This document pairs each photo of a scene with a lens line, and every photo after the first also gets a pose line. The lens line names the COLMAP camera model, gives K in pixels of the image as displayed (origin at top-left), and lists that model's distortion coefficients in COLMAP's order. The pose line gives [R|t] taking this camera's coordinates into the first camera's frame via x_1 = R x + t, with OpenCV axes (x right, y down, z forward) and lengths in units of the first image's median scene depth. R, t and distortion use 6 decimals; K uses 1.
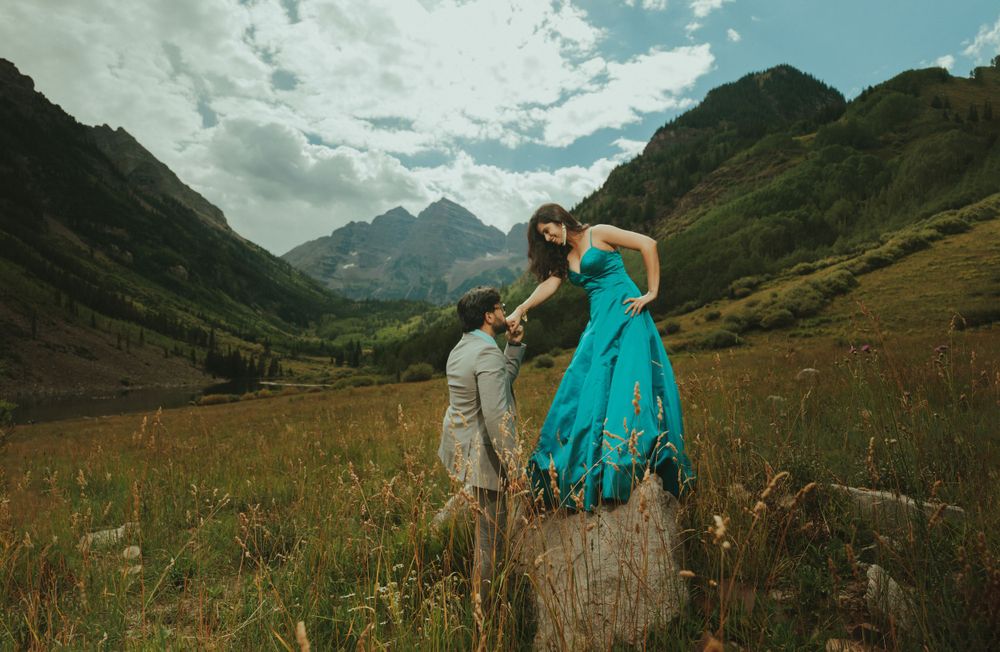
lens RADIAL K [[570.2, 0, 489.7], [0, 570.2, 330.5], [0, 0, 1]] dist [-0.002403, 0.001214]
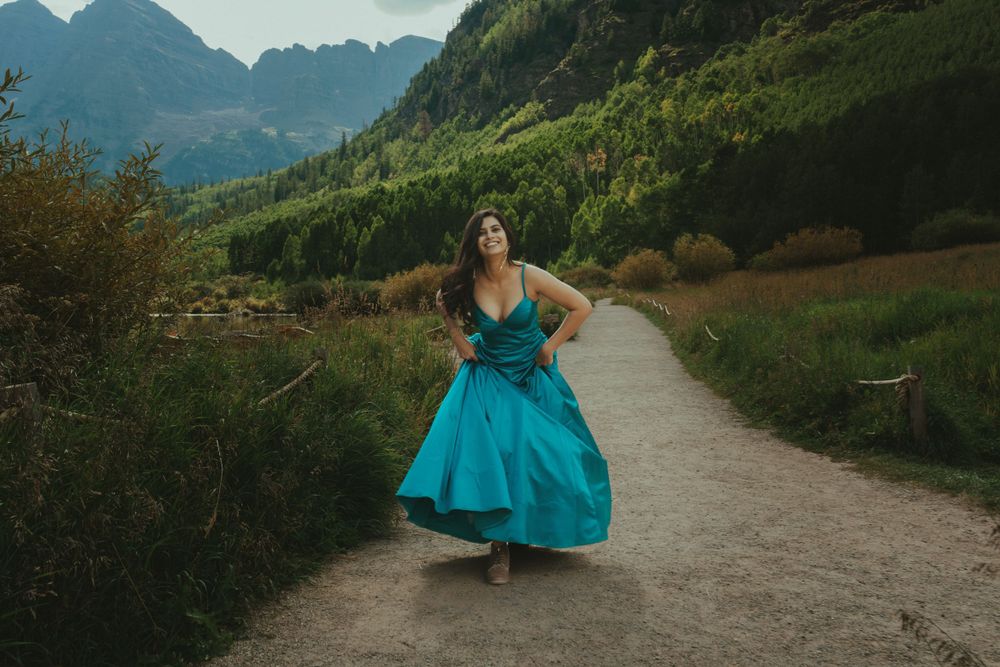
lens RADIAL K [[976.4, 0, 500.0], [0, 976.4, 333.5], [0, 0, 1]] dist [0.001898, -0.001119]
pose [[0.953511, -0.014870, 0.300990, -0.143802], [-0.009808, 0.996721, 0.080314, 0.027108], [-0.301198, -0.079532, 0.950239, 0.155414]]
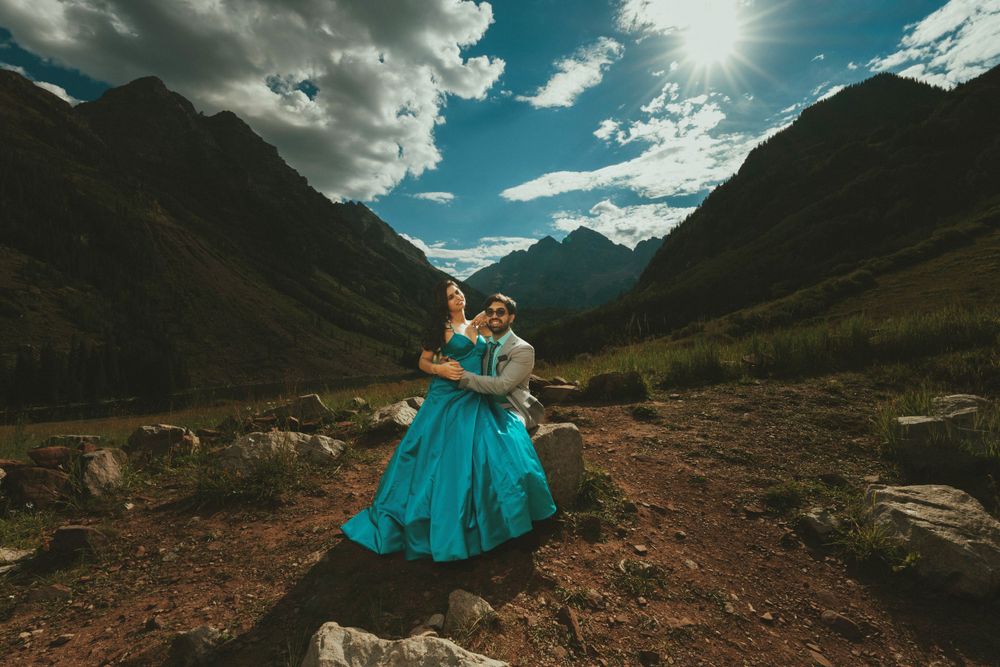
lens RADIAL K [[433.0, 0, 500.2], [0, 433.0, 335.4], [0, 0, 1]] dist [-0.003040, -0.000282]
pose [[0.959993, -0.033349, -0.278031, 0.038484], [0.037269, 0.999266, 0.008824, -0.003014], [0.277533, -0.018833, 0.960532, -0.000088]]
